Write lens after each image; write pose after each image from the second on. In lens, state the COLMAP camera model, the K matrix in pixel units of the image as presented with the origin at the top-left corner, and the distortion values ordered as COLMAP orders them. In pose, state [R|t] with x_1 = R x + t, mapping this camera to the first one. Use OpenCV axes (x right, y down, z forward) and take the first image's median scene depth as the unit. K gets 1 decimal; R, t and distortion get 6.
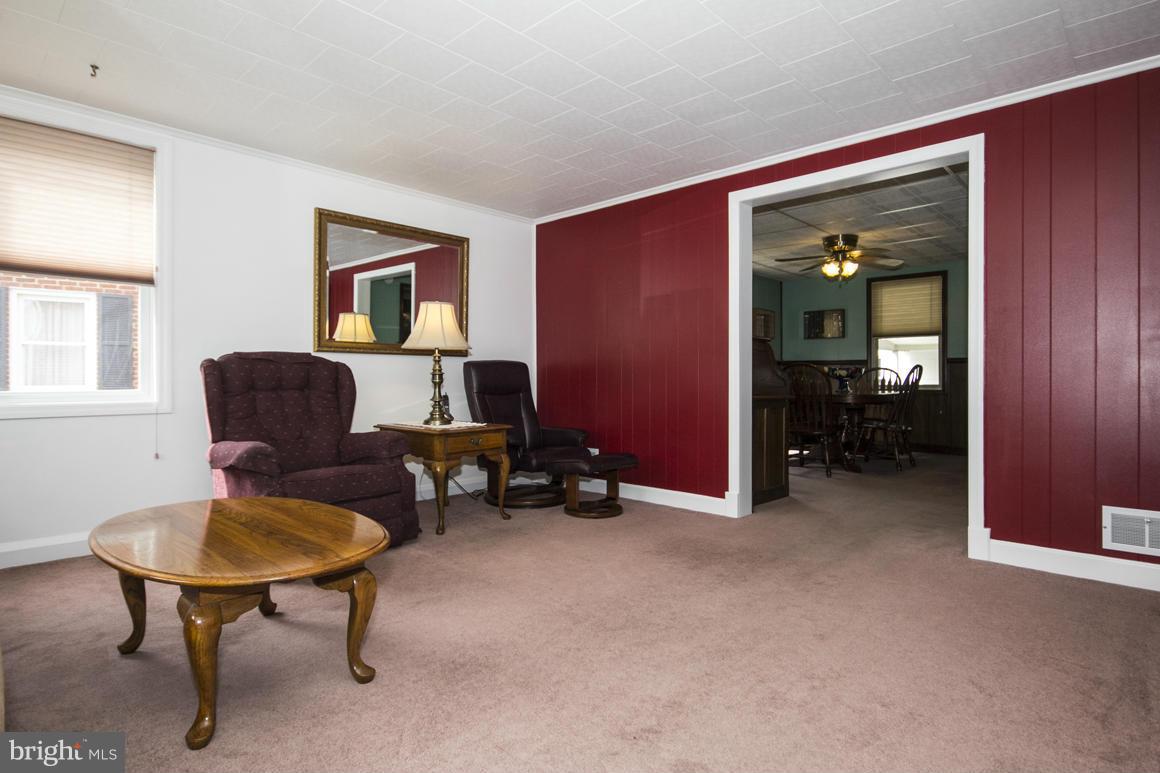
lens RADIAL K [[591.1, 0, 576.0], [0, 591.1, 376.9], [0, 0, 1]] dist [-0.009091, 0.002433]
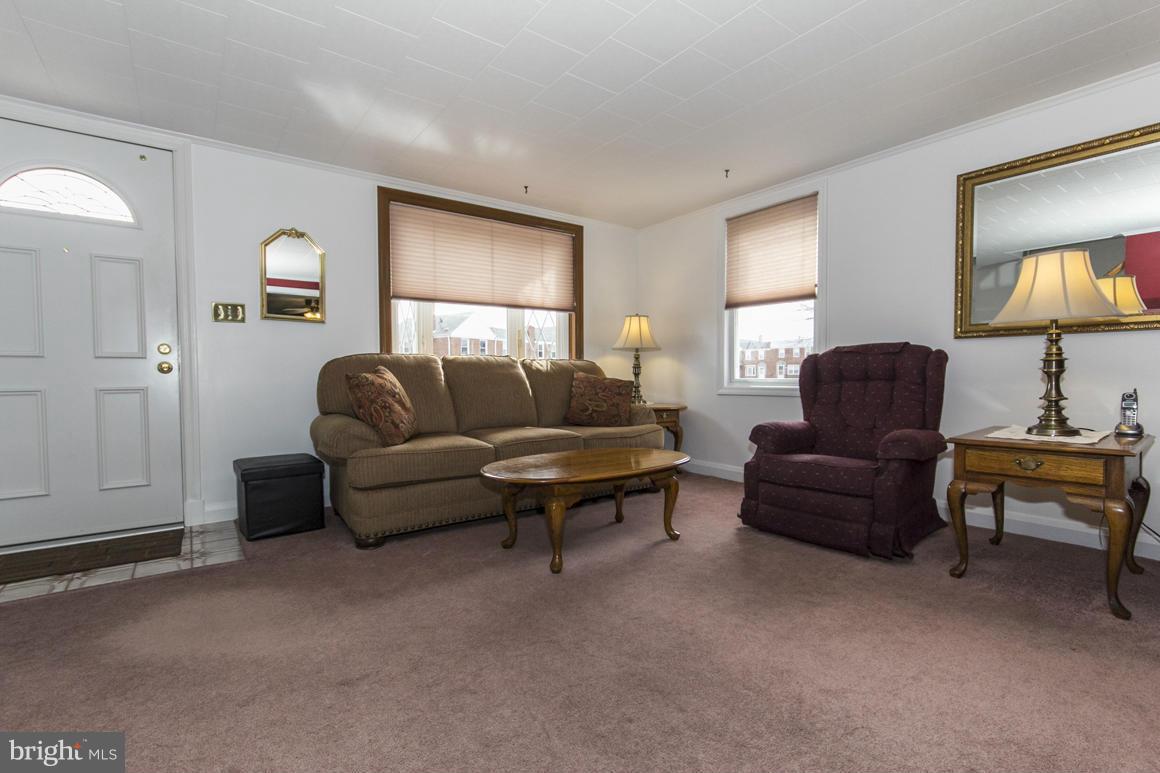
lens RADIAL K [[535.9, 0, 587.1], [0, 535.9, 394.6], [0, 0, 1]] dist [-0.009094, -0.005272]
pose [[-0.170478, 0.040794, -0.984517, 0.451037], [0.012558, 0.999151, 0.039226, 0.003607], [0.985281, -0.005677, -0.170846, 0.585948]]
